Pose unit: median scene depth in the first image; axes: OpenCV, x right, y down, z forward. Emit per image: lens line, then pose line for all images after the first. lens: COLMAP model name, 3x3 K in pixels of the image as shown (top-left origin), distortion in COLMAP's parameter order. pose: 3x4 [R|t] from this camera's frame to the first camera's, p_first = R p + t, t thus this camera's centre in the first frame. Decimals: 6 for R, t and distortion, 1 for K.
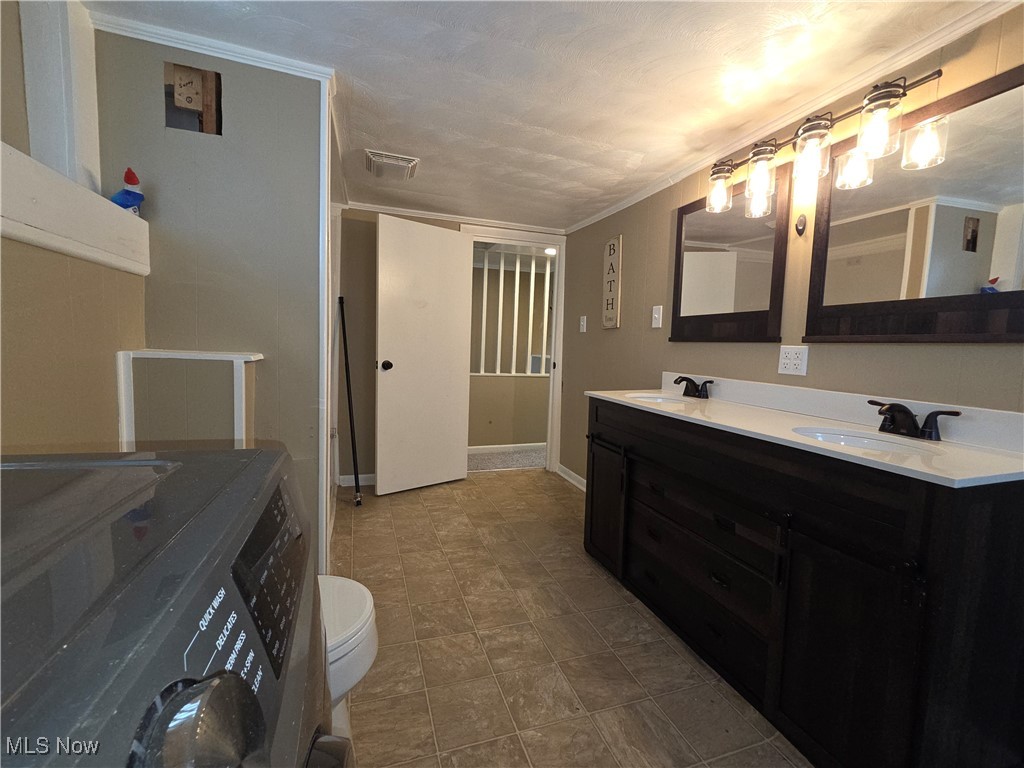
lens RADIAL K [[446.7, 0, 505.5], [0, 446.7, 387.7], [0, 0, 1]] dist [-0.001927, -0.000595]
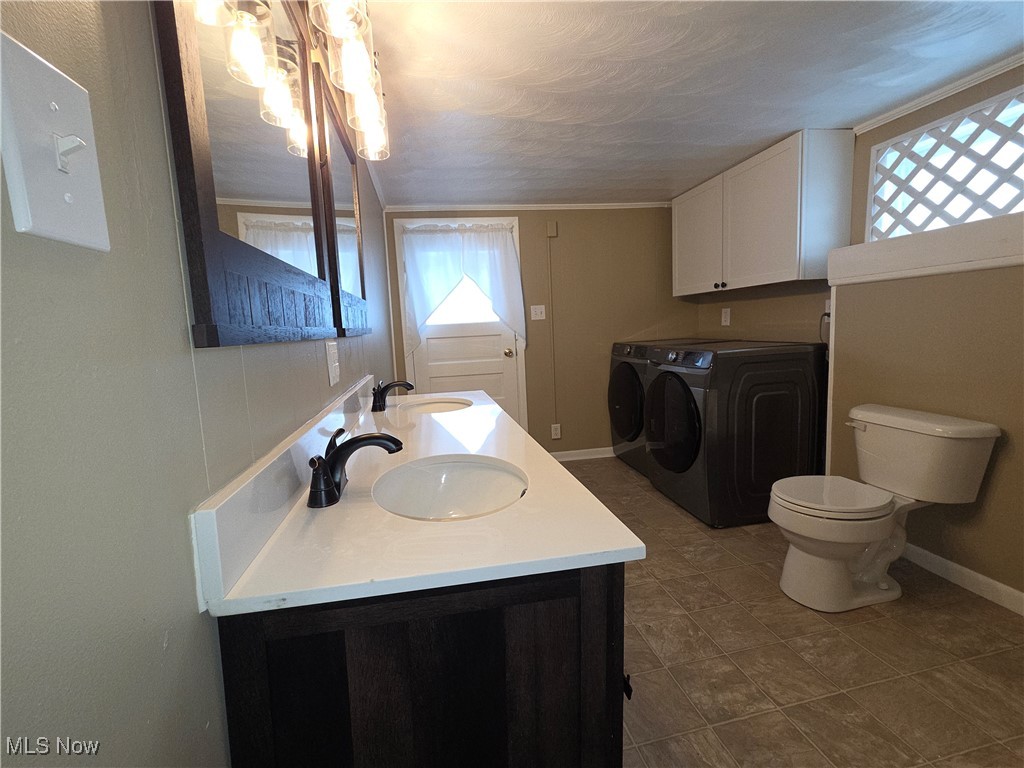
lens RADIAL K [[446.7, 0, 505.5], [0, 446.7, 387.7], [0, 0, 1]] dist [-0.001927, -0.000595]
pose [[-0.990915, -0.002438, 0.134466, 0.361695], [0.028813, 0.972771, 0.229969, -0.218881], [-0.131365, 0.231755, -0.963864, 2.026730]]
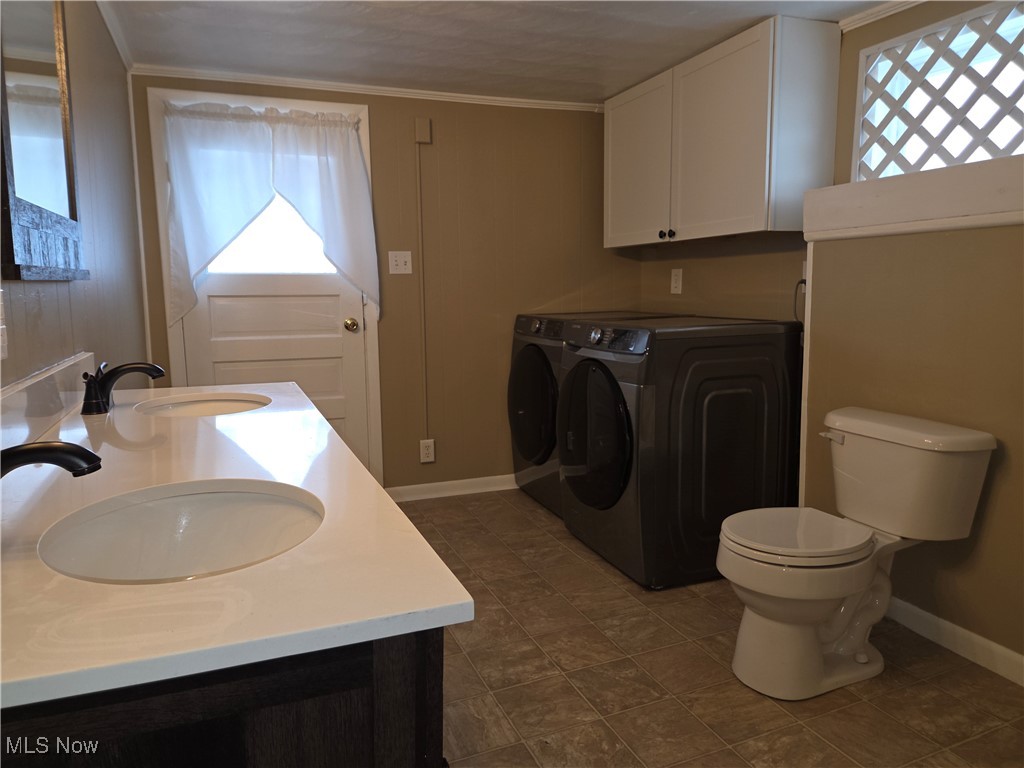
lens RADIAL K [[704.4, 0, 512.0], [0, 704.4, 384.0], [0, 0, 1]] dist [0.070750, -0.078903]
pose [[-0.997134, -0.013433, -0.074456, 0.299702], [-0.030088, 0.973351, 0.227337, -0.208095], [0.069418, 0.228926, -0.970966, 2.040952]]
